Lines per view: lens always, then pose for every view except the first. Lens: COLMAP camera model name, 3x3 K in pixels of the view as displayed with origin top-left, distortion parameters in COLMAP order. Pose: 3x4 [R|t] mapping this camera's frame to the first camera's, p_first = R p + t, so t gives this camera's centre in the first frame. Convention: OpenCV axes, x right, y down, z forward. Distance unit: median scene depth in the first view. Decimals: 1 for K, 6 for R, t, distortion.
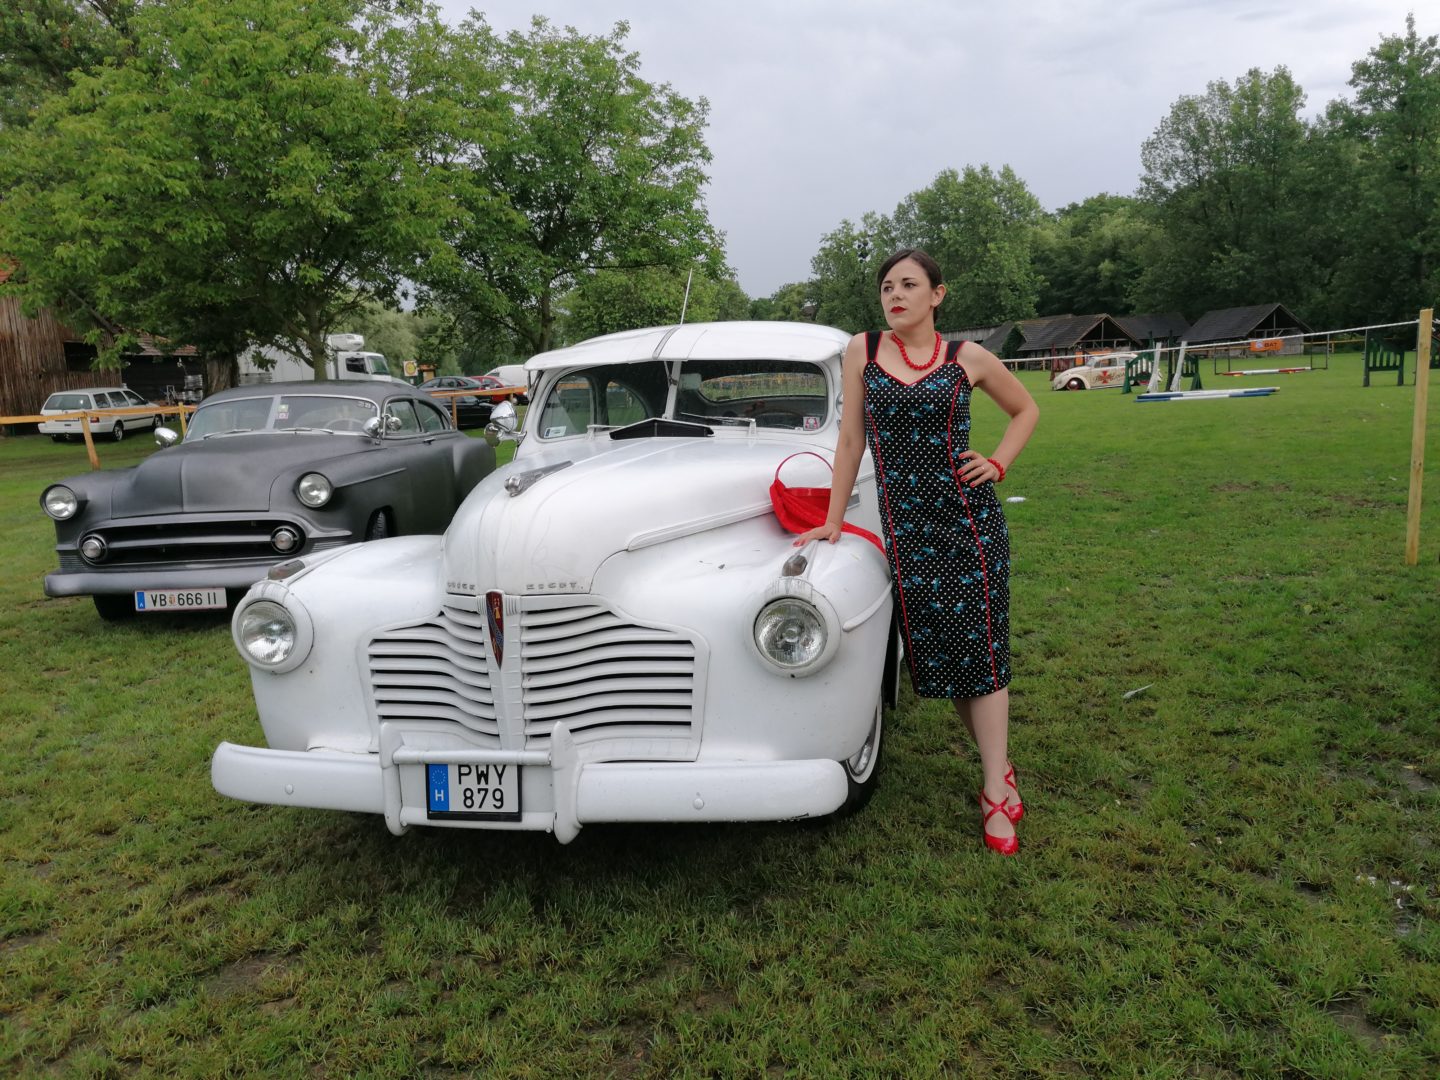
lens RADIAL K [[1097.7, 0, 719.6], [0, 1097.7, 547.6], [0, 0, 1]] dist [0.055508, -0.051357]
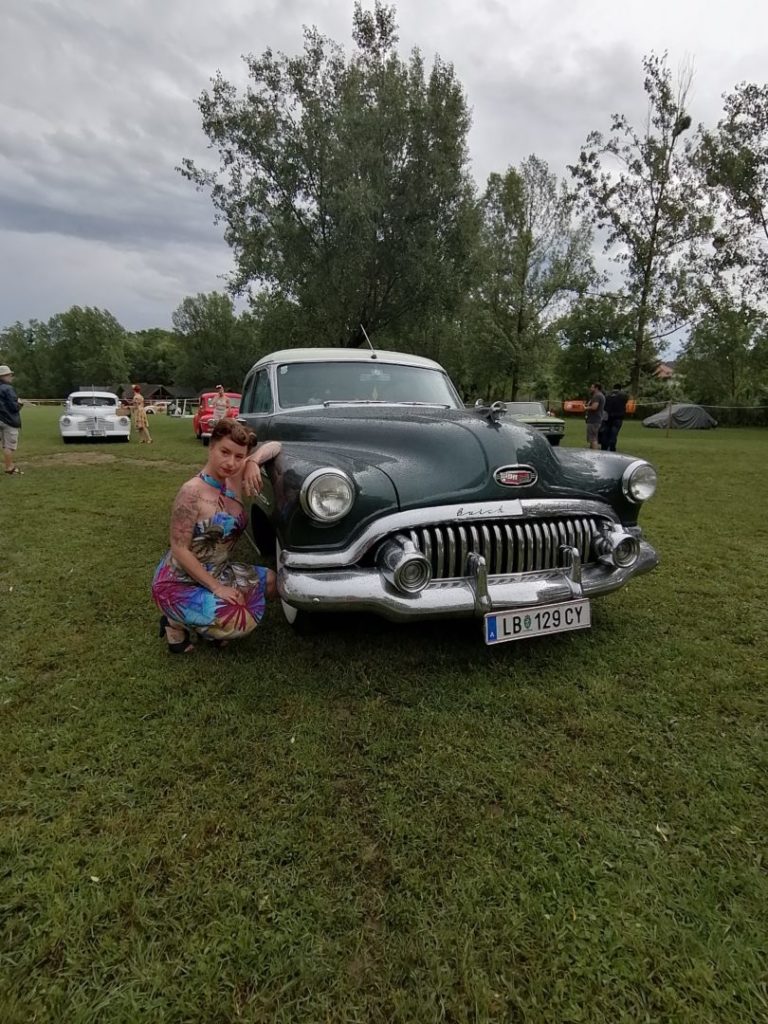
lens RADIAL K [[525.6, 0, 384.0], [0, 525.6, 512.0], [0, 0, 1]] dist [0.002119, -0.000083]
pose [[0.750761, -0.067922, 0.657073, -0.049422], [0.048188, 0.997681, 0.048072, 0.027894], [-0.658814, -0.004428, 0.752293, -0.156068]]
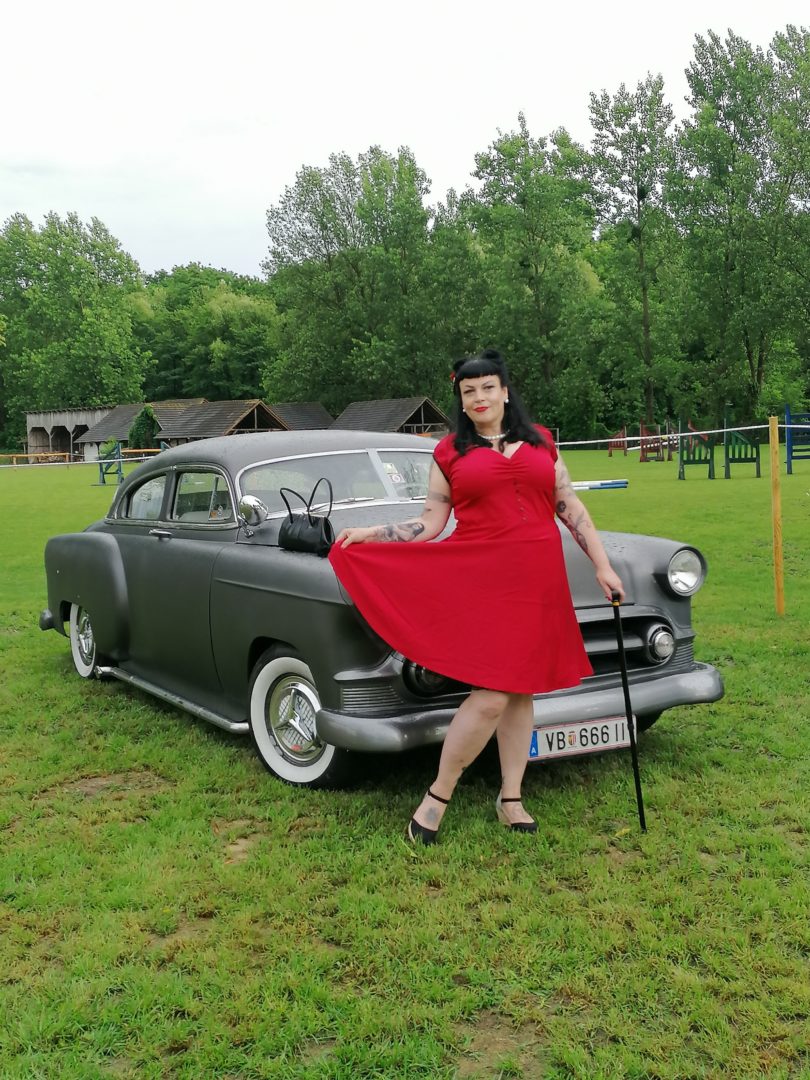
lens RADIAL K [[1363.5, 0, 405.0], [0, 1363.5, 540.0], [0, 0, 1]] dist [0.193428, -0.561335]
pose [[0.874071, -0.011363, 0.485665, -0.070197], [0.061879, 0.994187, -0.088105, -0.000386], [-0.481840, 0.107063, 0.869694, 0.022848]]
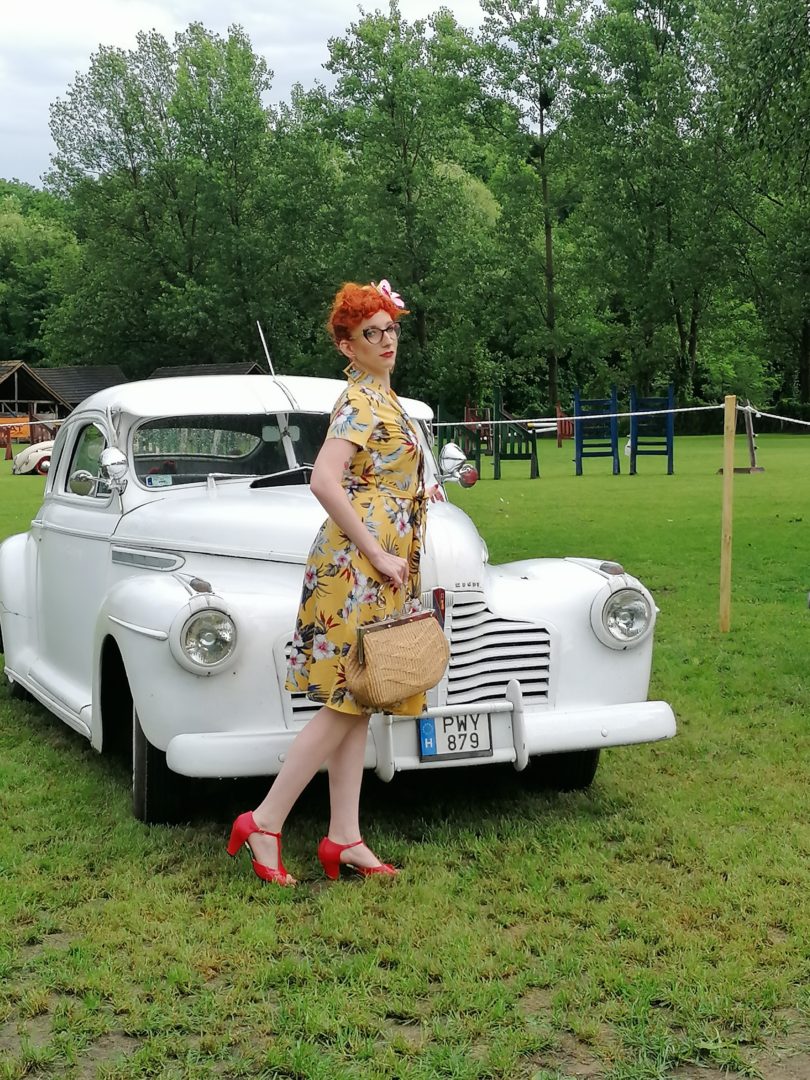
lens RADIAL K [[1877.0, 0, 405.0], [0, 1877.0, 540.0], [0, 0, 1]] dist [0.142650, -0.190380]
pose [[0.846366, 0.007011, 0.532556, -0.040636], [0.051059, 0.994240, -0.094234, 0.005443], [-0.530149, 0.106948, 0.841133, -0.024102]]
